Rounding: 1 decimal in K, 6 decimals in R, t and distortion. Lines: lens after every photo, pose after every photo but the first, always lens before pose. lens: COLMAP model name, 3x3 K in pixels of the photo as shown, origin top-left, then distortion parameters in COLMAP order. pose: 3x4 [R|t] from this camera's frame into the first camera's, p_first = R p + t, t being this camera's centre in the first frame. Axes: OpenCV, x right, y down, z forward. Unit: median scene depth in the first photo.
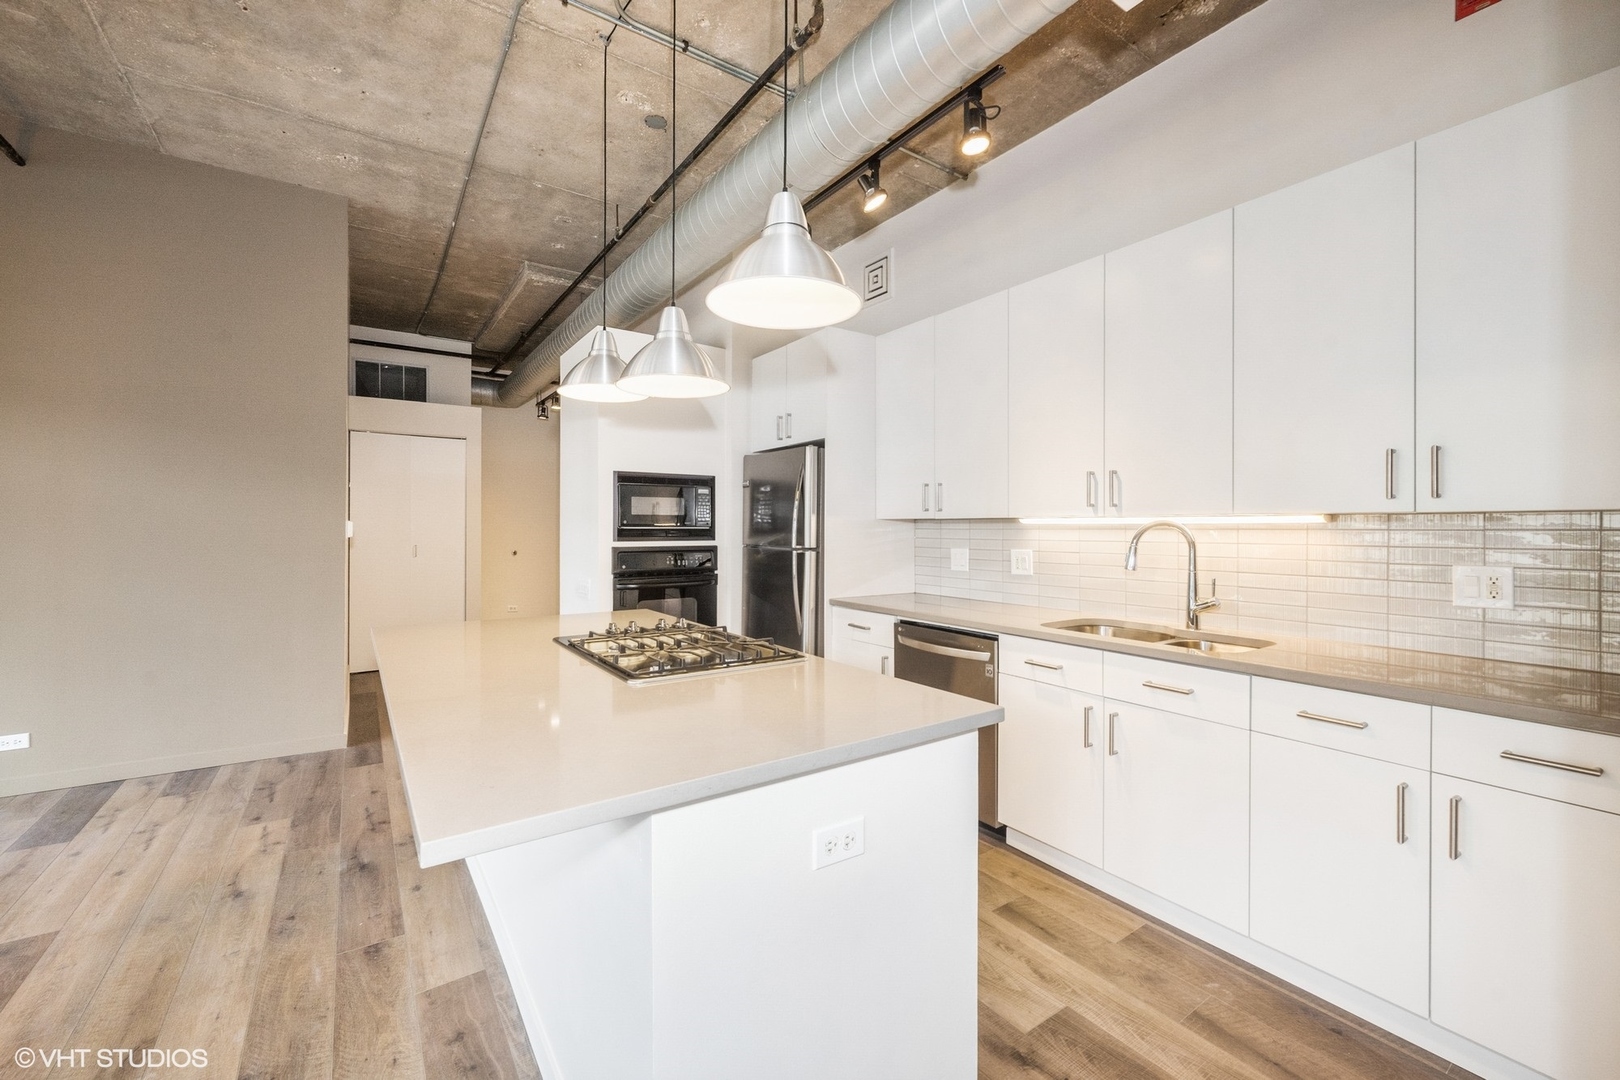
lens RADIAL K [[658.6, 0, 805.0], [0, 658.6, 529.5], [0, 0, 1]] dist [0.001749, 0.000028]
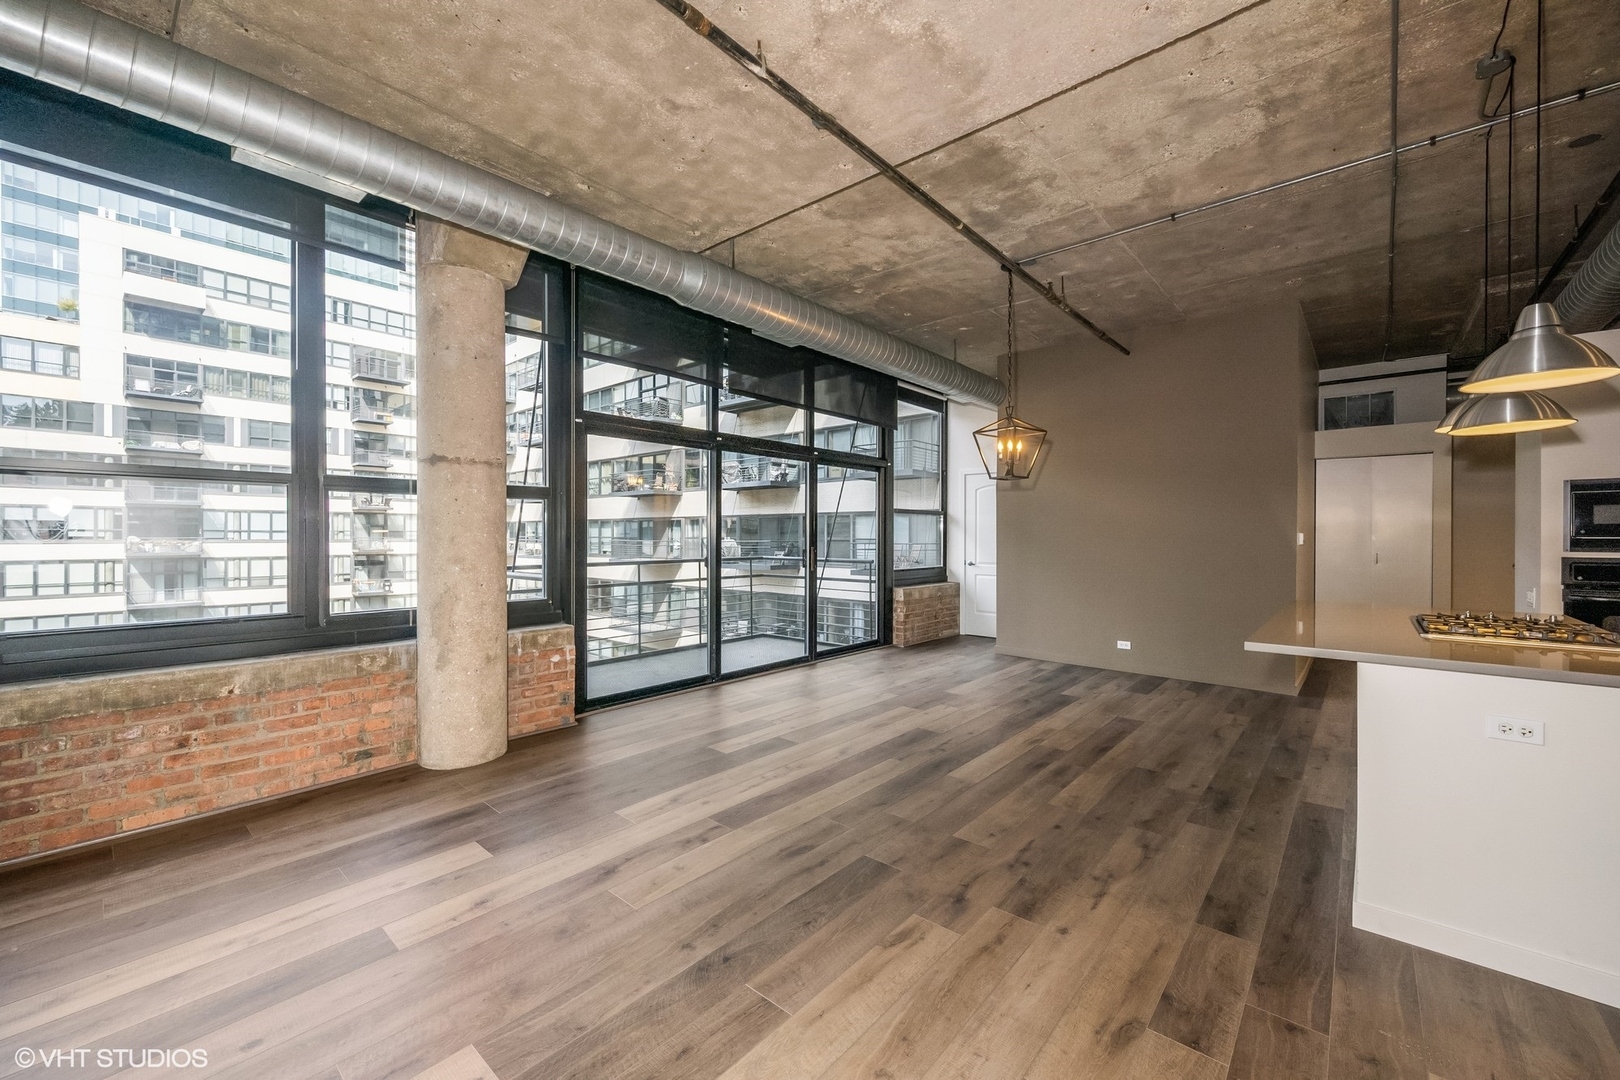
lens RADIAL K [[640.5, 0, 808.6], [0, 640.5, 538.8], [0, 0, 1]] dist [-0.001277, 0.000103]
pose [[0.250201, 0.002247, -0.968191, 0.522646], [-0.003807, 0.999992, 0.001337, 0.003567], [0.968186, 0.003352, 0.250208, -0.495201]]
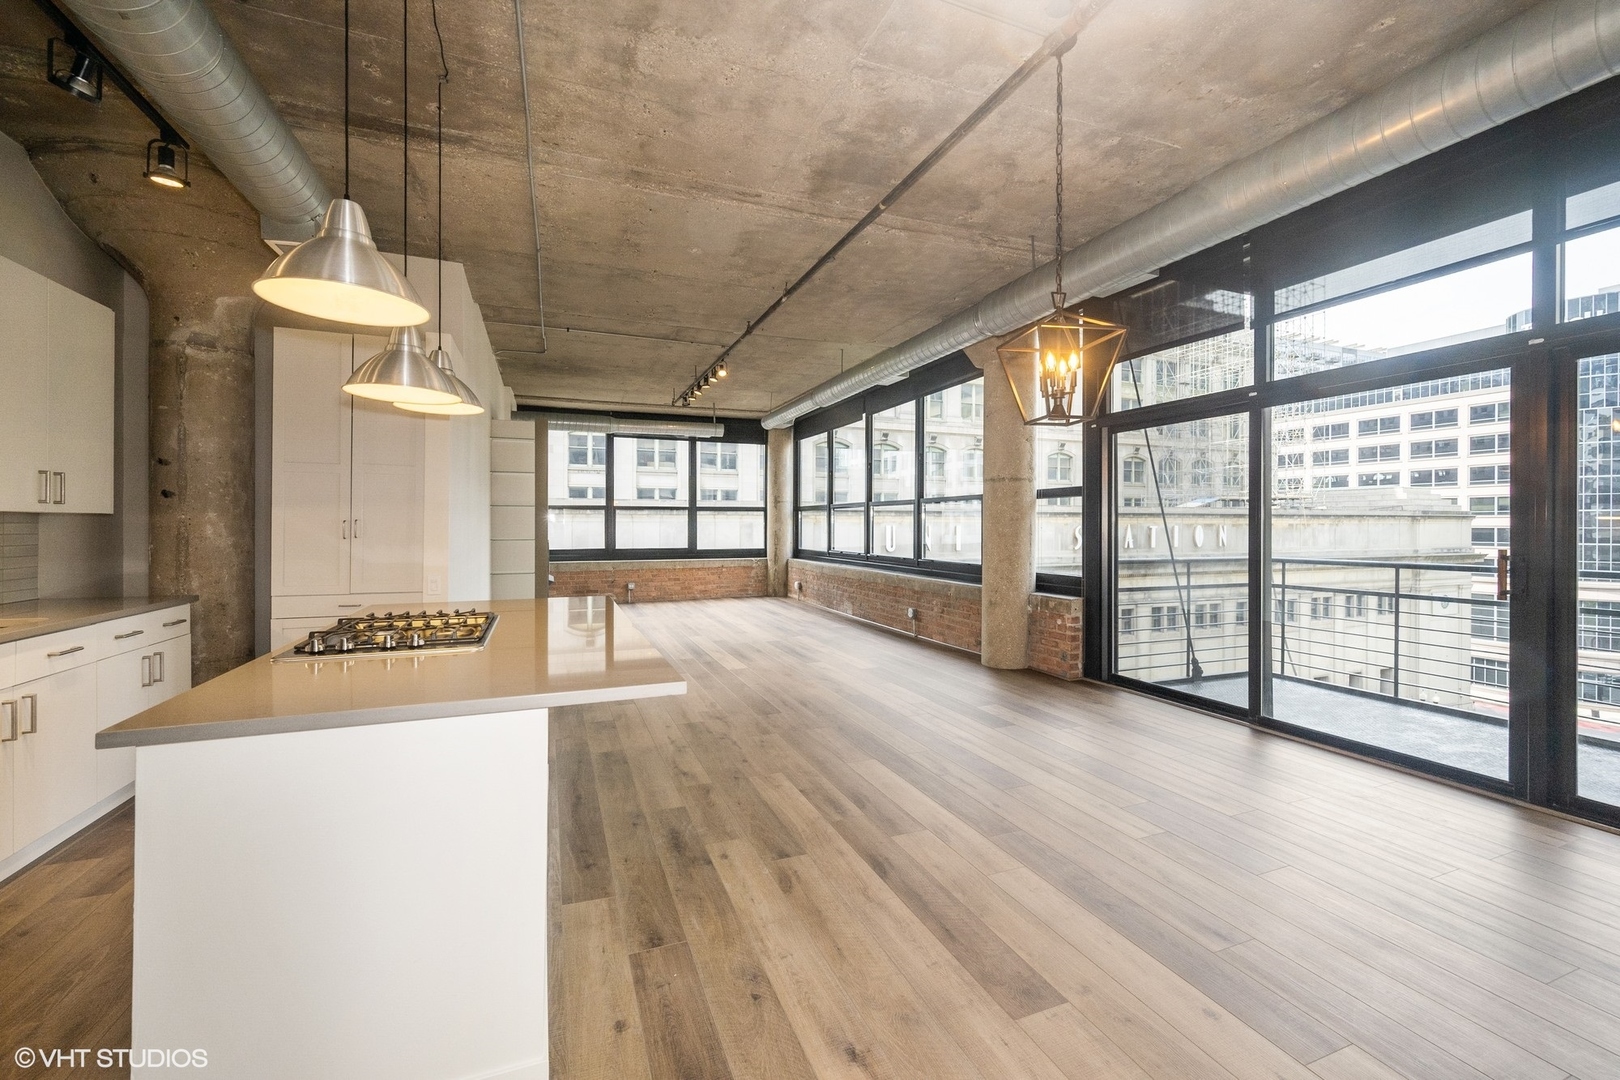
lens RADIAL K [[656.5, 0, 802.0], [0, 656.5, 530.5], [0, 0, 1]] dist [-0.000843, -0.000093]
pose [[-0.972865, -0.006114, 0.231294, -0.858581], [-0.003519, 0.999926, 0.011634, -0.004448], [-0.231348, 0.010504, -0.972814, 1.496074]]
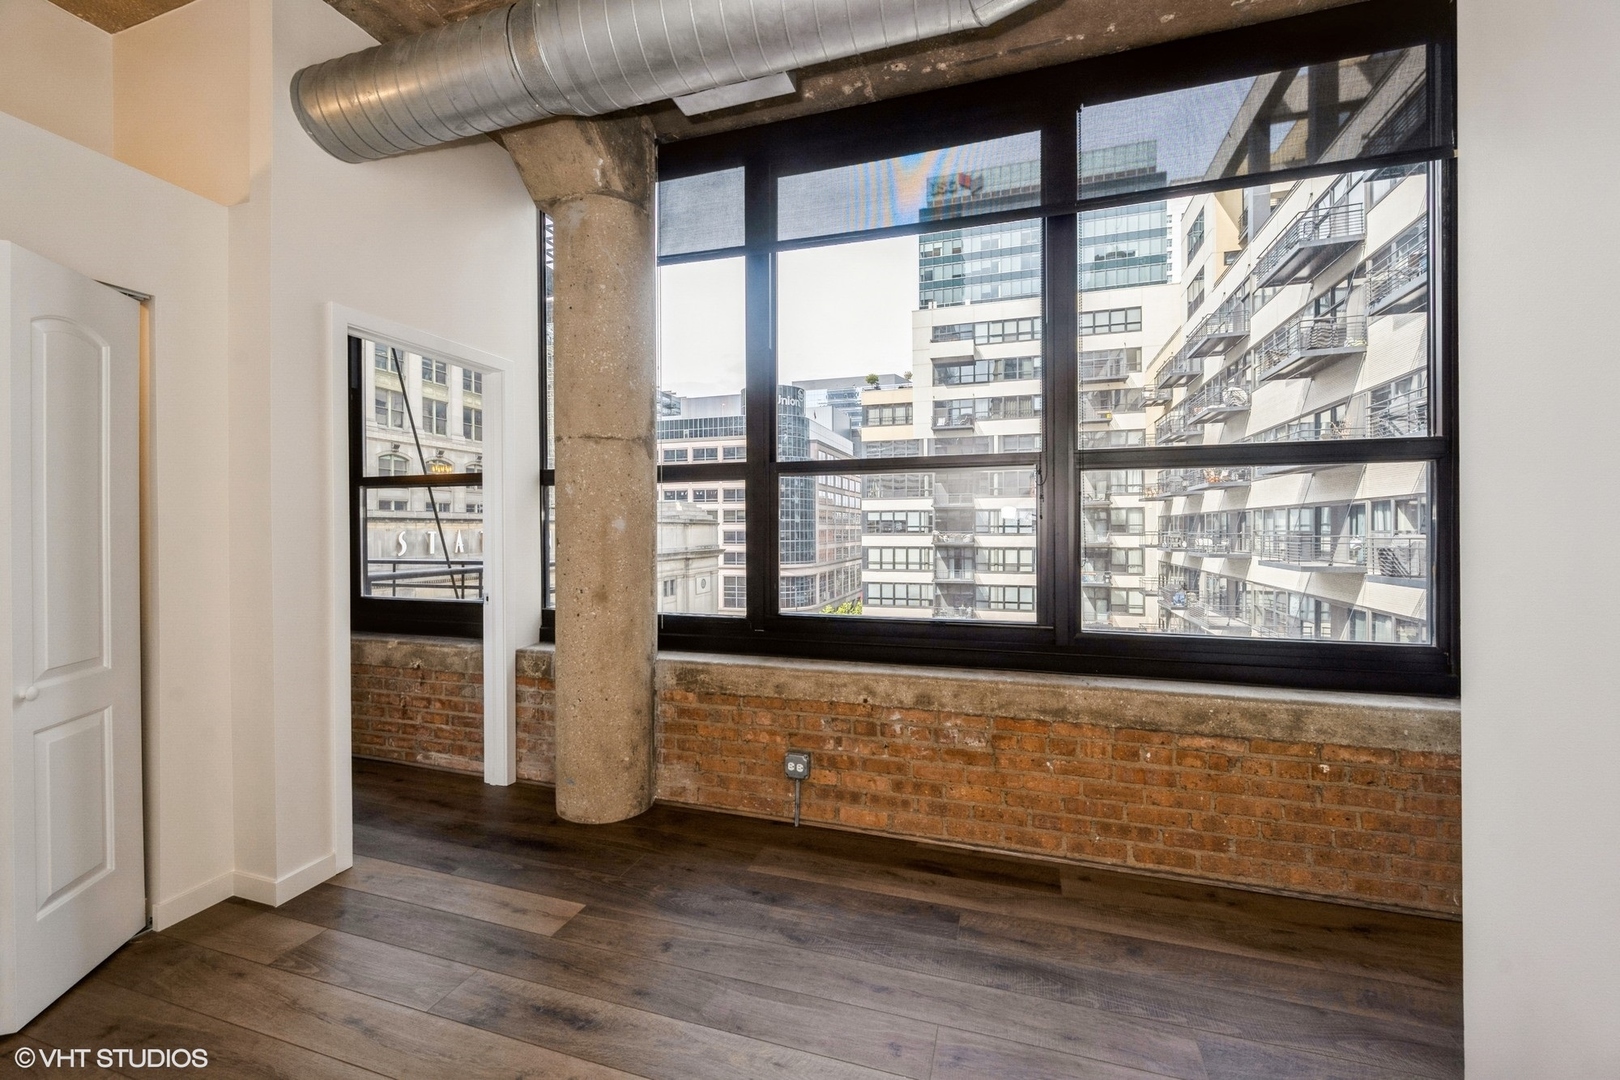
lens RADIAL K [[643.1, 0, 811.0], [0, 643.1, 530.9], [0, 0, 1]] dist [-0.000294, -0.000056]
pose [[-0.788518, 0.000678, -0.615012, -2.066624], [-0.001038, 0.999997, 0.002432, -0.012960], [0.615011, 0.002556, -0.788514, 2.413346]]
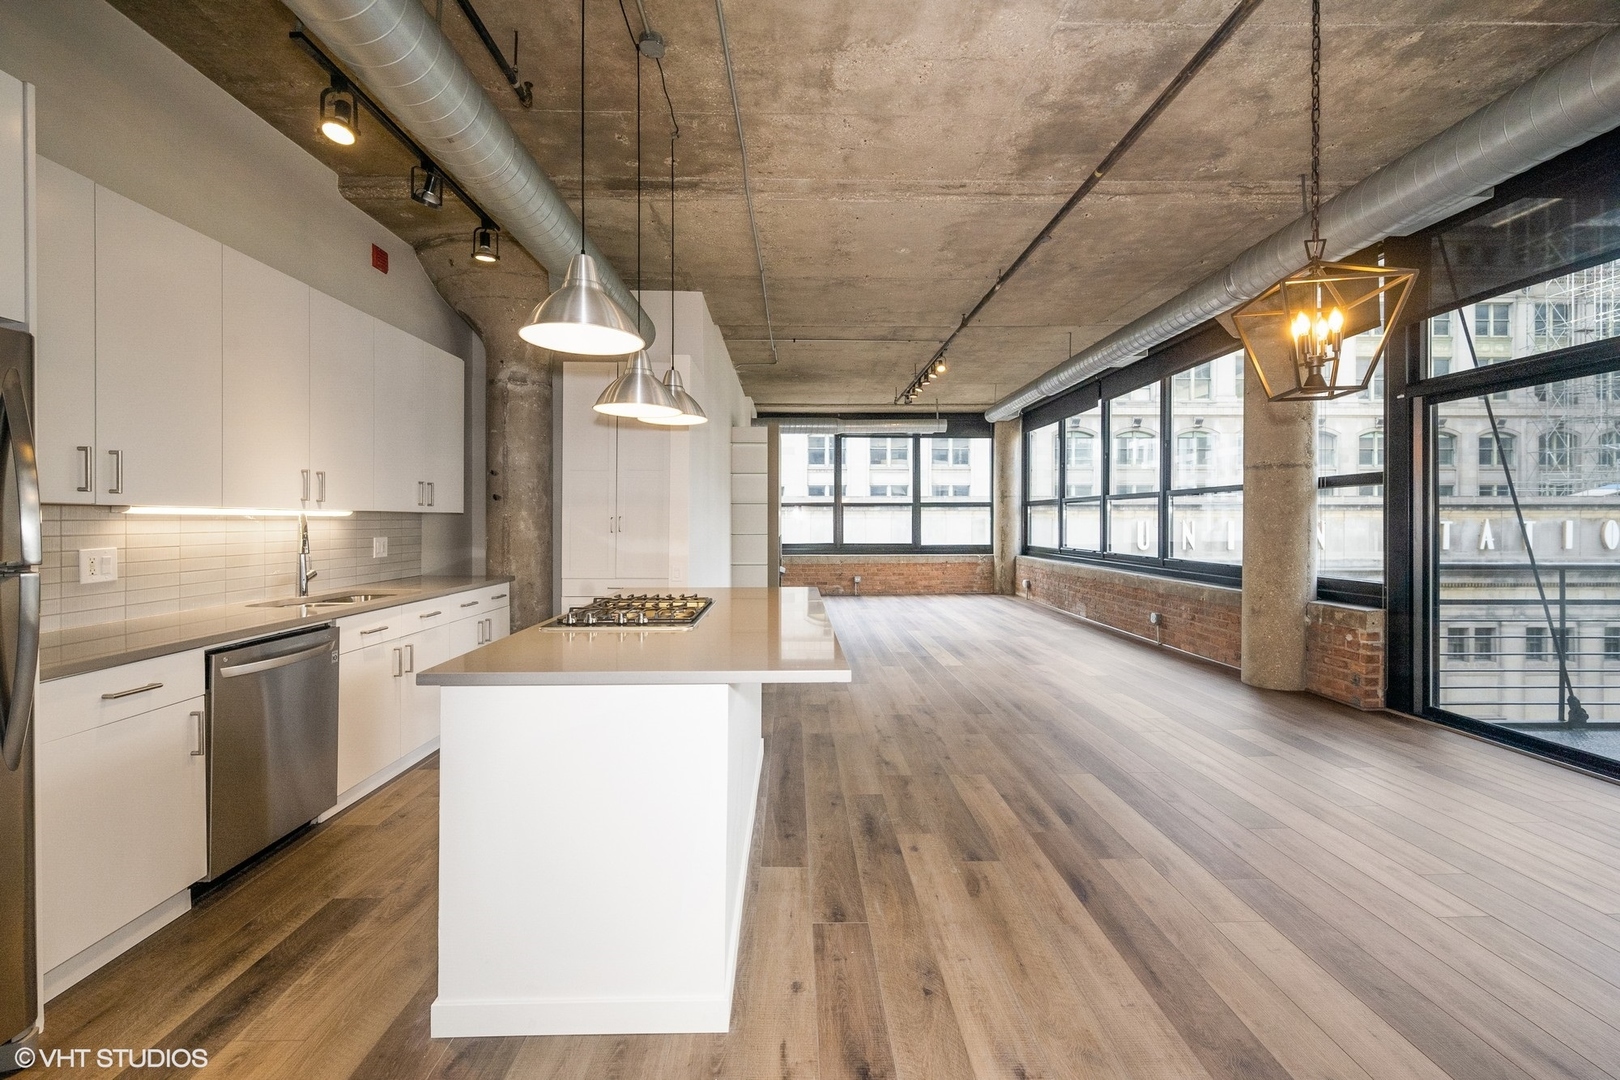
lens RADIAL K [[648.6, 0, 803.2], [0, 648.6, 526.7], [0, 0, 1]] dist [-0.000348, -0.000148]
pose [[-0.833038, -0.007488, 0.553165, -0.919553], [-0.000481, 0.999918, 0.012812, -0.003745], [-0.553215, 0.010407, -0.832973, 1.476313]]
